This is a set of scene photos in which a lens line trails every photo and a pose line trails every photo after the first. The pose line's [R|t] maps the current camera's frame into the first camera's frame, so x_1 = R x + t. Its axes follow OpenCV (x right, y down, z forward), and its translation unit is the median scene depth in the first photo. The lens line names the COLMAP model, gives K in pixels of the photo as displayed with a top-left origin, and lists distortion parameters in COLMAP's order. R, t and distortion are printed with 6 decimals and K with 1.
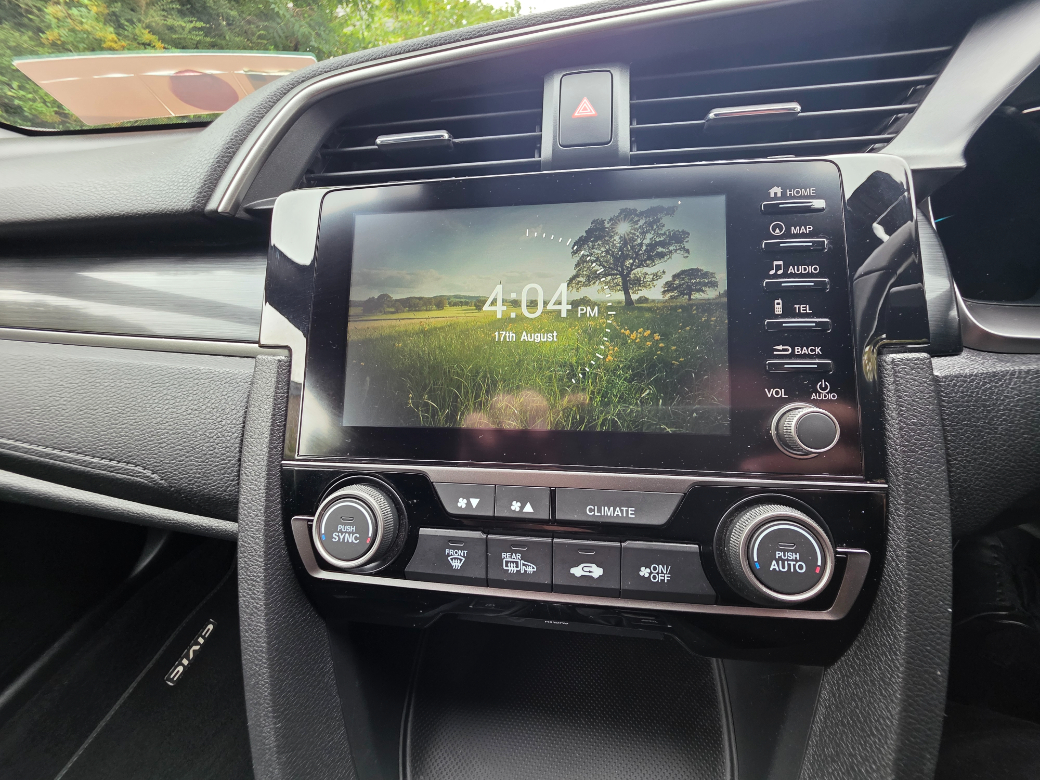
lens RADIAL K [[415.7, 0, 528.6], [0, 415.7, 389.2], [0, 0, 1]] dist [-0.002054, 0.000380]
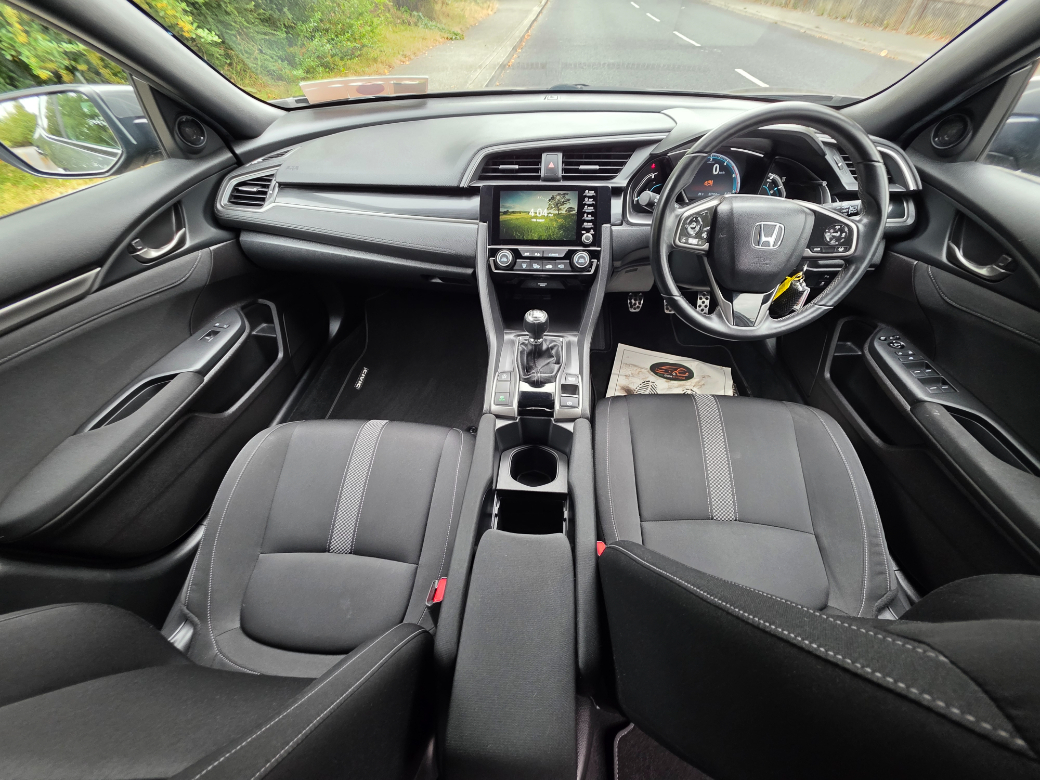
lens RADIAL K [[415.7, 0, 522.0], [0, 415.7, 391.4], [0, 0, 1]] dist [-0.002054, 0.000380]
pose [[0.997462, -0.008535, 0.070682, -0.576964], [-0.009312, 0.968621, 0.248370, 0.635372], [-0.070584, -0.248398, 0.966083, -4.374550]]
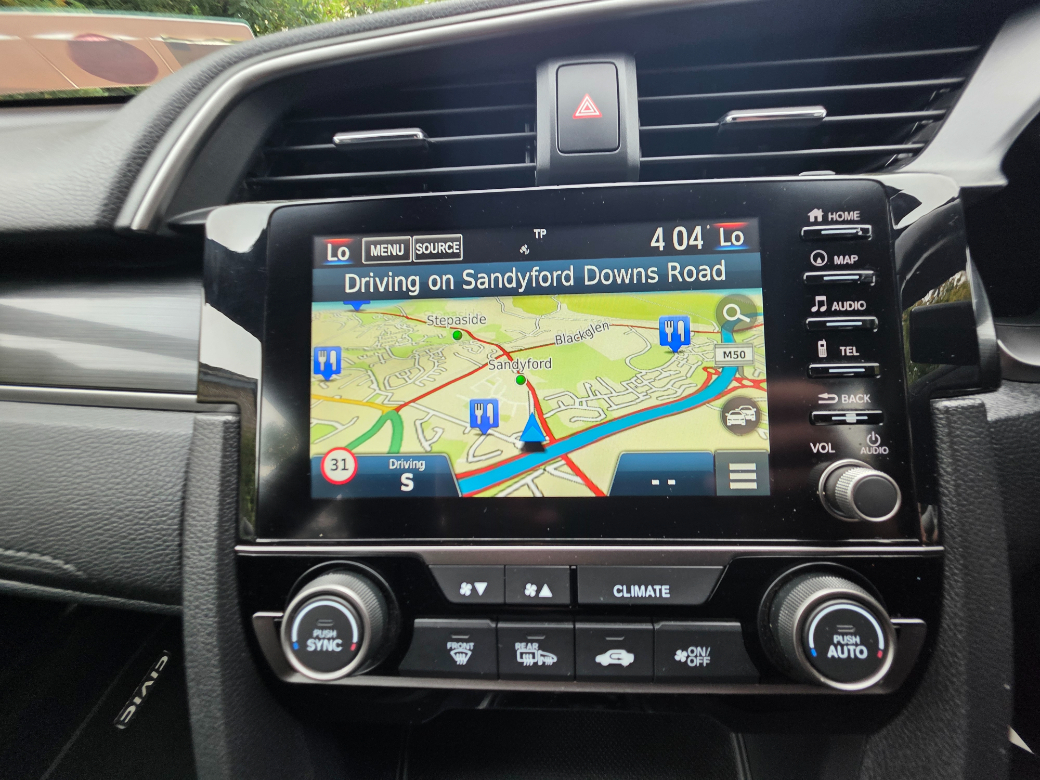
lens RADIAL K [[415.7, 0, 530.5], [0, 415.7, 386.1], [0, 0, 1]] dist [-0.002054, 0.000380]
pose [[0.995542, -0.036654, 0.086904, -0.085481], [0.033528, 0.998747, 0.037160, -0.159359], [-0.088157, -0.034080, 0.995523, 0.162415]]
